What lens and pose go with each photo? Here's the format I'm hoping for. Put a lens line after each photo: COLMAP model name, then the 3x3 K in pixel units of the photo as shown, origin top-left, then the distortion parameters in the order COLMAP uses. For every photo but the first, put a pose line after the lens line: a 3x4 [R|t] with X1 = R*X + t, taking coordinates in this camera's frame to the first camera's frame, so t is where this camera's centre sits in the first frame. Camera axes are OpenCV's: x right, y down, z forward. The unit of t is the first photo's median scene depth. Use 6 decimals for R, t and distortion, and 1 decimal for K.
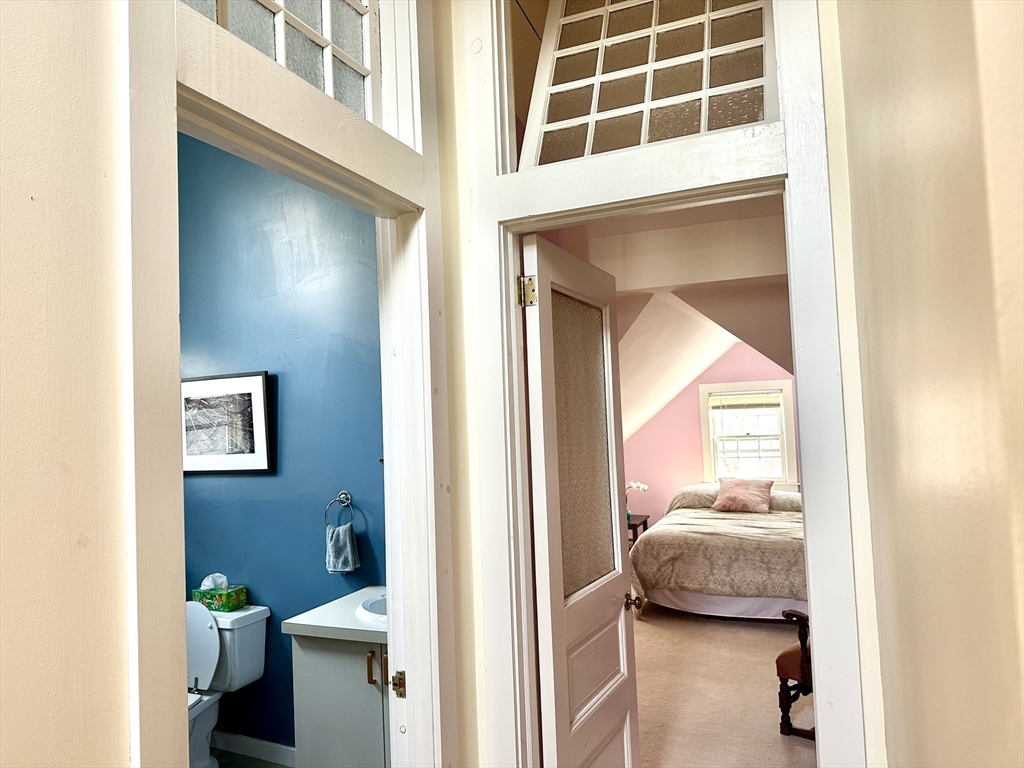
lens RADIAL K [[743.1, 0, 512.0], [0, 743.1, 384.0], [0, 0, 1]] dist [-0.011514, -0.005165]
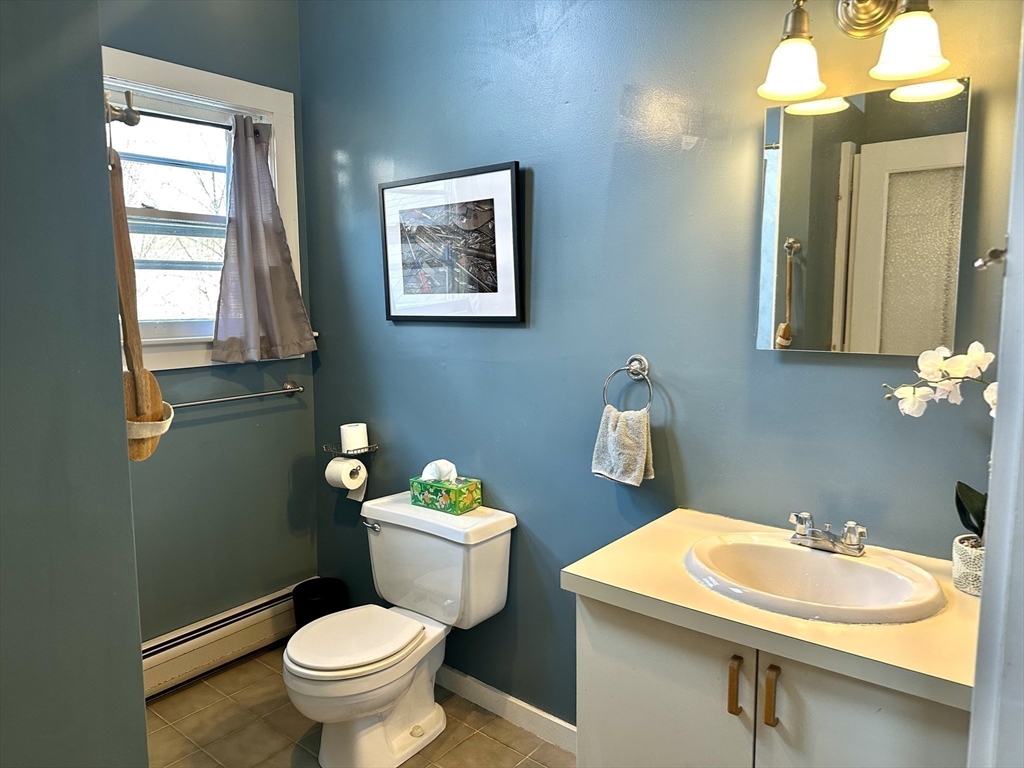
lens RADIAL K [[722.7, 0, 512.0], [0, 722.7, 384.0], [0, 0, 1]] dist [-0.006078, -0.008688]
pose [[0.971319, 0.060464, -0.229965, -0.189656], [-0.014786, 0.980617, 0.195376, 0.049650], [0.237320, -0.186372, 0.953386, 0.390812]]
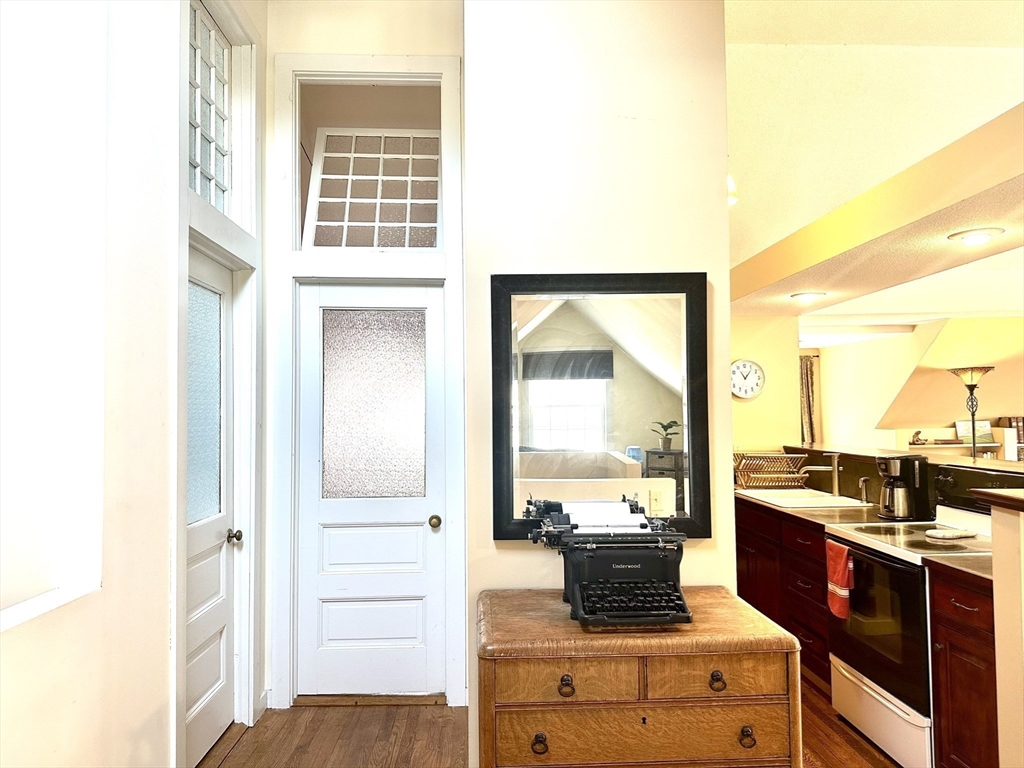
lens RADIAL K [[728.0, 0, 489.6], [0, 728.0, 388.8], [0, 0, 1]] dist [0.027186, -0.045863]
pose [[0.905020, 0.044896, 0.422993, -0.203727], [-0.050215, 0.998737, 0.001434, 0.012966], [-0.422394, -0.022539, 0.906132, -0.505218]]
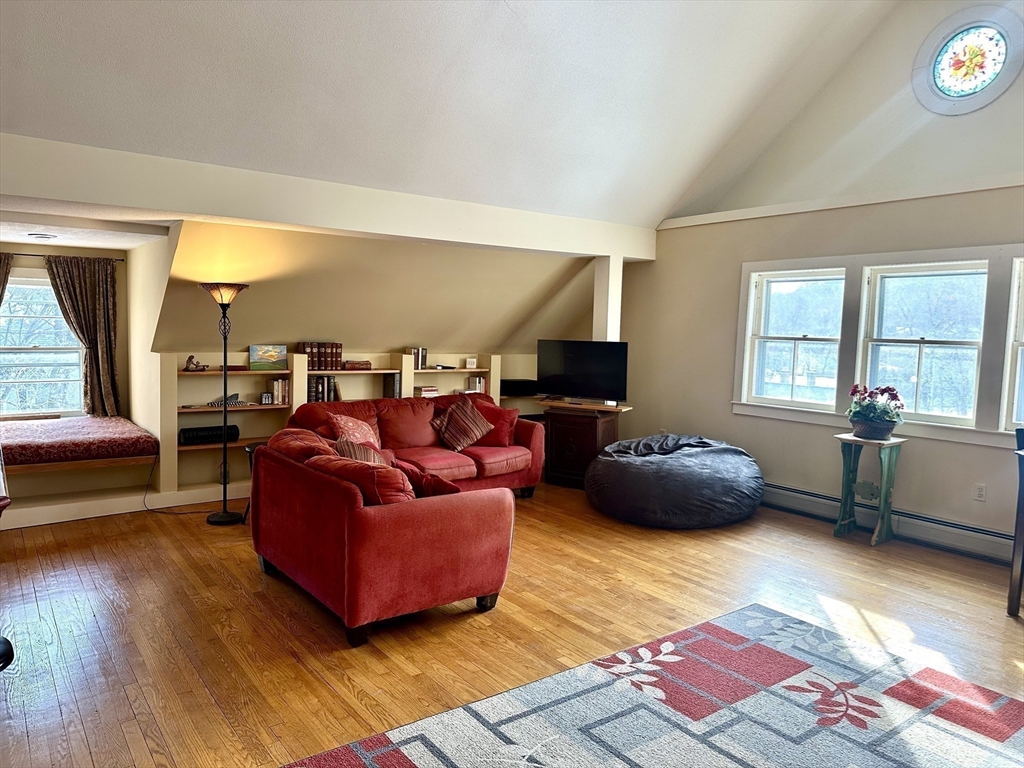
lens RADIAL K [[716.1, 0, 515.3], [0, 716.1, 383.5], [0, 0, 1]] dist [0.087550, -0.113162]
pose [[0.496595, -0.006346, 0.867959, 0.641220], [-0.099267, 0.992997, 0.064055, -0.048357], [-0.862287, -0.117969, 0.492487, -0.693730]]
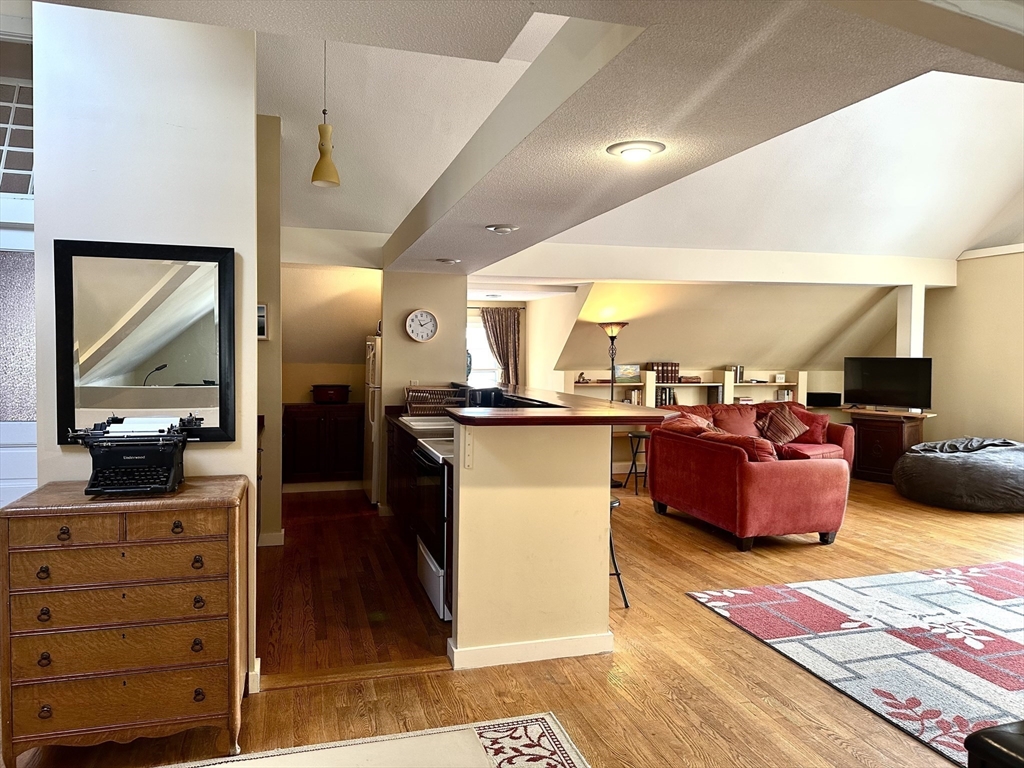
lens RADIAL K [[724.8, 0, 497.3], [0, 724.8, 382.0], [0, 0, 1]] dist [0.092735, -0.133939]
pose [[0.770171, 0.023688, 0.637398, -0.076175], [-0.079417, 0.995095, 0.058979, -0.018329], [-0.632874, -0.096044, 0.768274, -0.917565]]
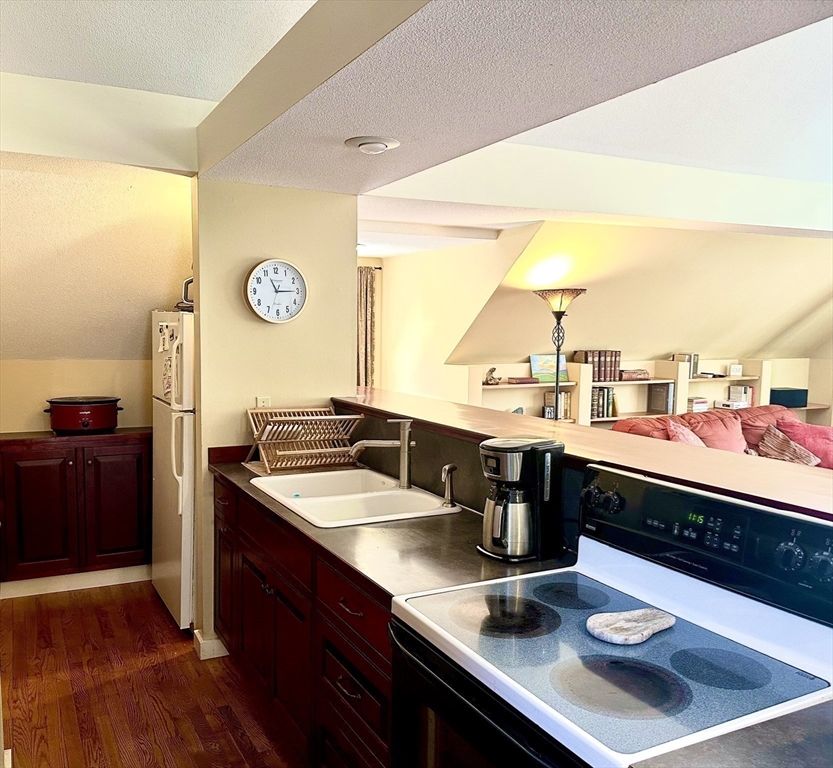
lens RADIAL K [[770.8, 0, 389.6], [0, 770.8, 395.0], [0, 0, 1]] dist [0.115384, -0.177783]
pose [[0.637659, -0.018879, 0.770088, 0.280904], [-0.078854, 0.992848, 0.089634, -0.002552], [-0.766272, -0.117880, 0.631610, -0.076716]]
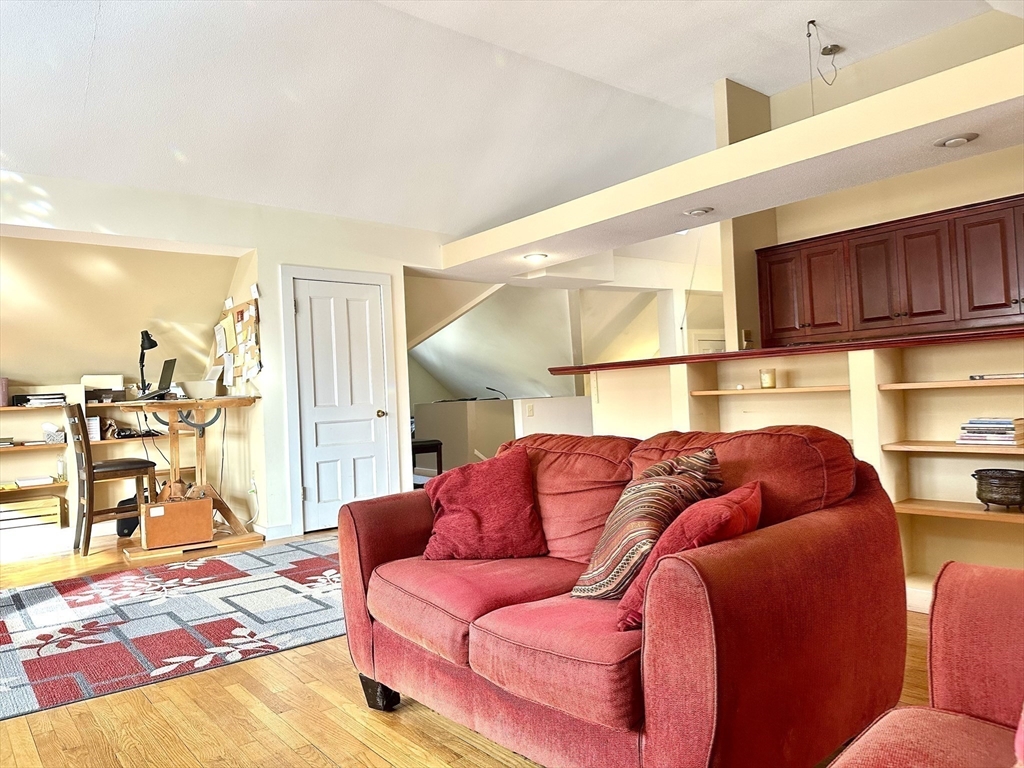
lens RADIAL K [[716.1, 0, 515.3], [0, 716.1, 383.5], [0, 0, 1]] dist [0.087550, -0.113162]
pose [[-0.456156, 0.047341, -0.888639, 2.231840], [0.113920, 0.993474, -0.005551, 0.102244], [0.882578, -0.103766, -0.458573, 0.383018]]
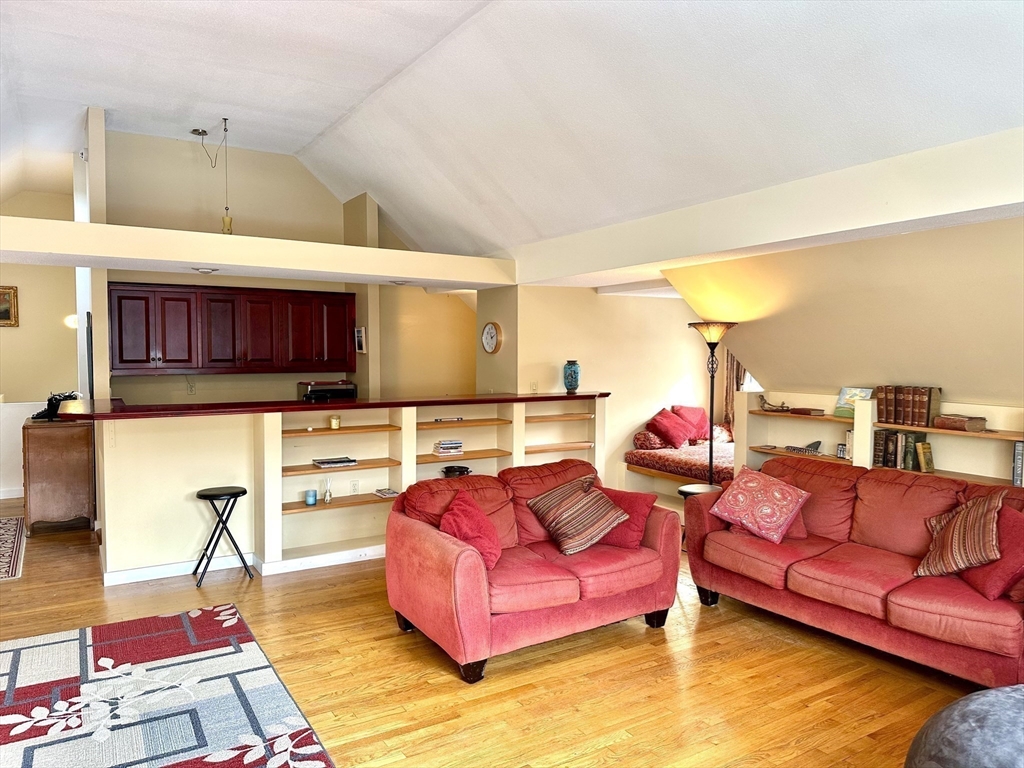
lens RADIAL K [[716.1, 0, 515.3], [0, 716.1, 383.5], [0, 0, 1]] dist [0.087550, -0.113162]
pose [[0.817818, 0.075897, -0.570450, 2.284487], [-0.008528, 0.992754, 0.119858, -0.156154], [0.575414, -0.093157, 0.812539, -0.894038]]
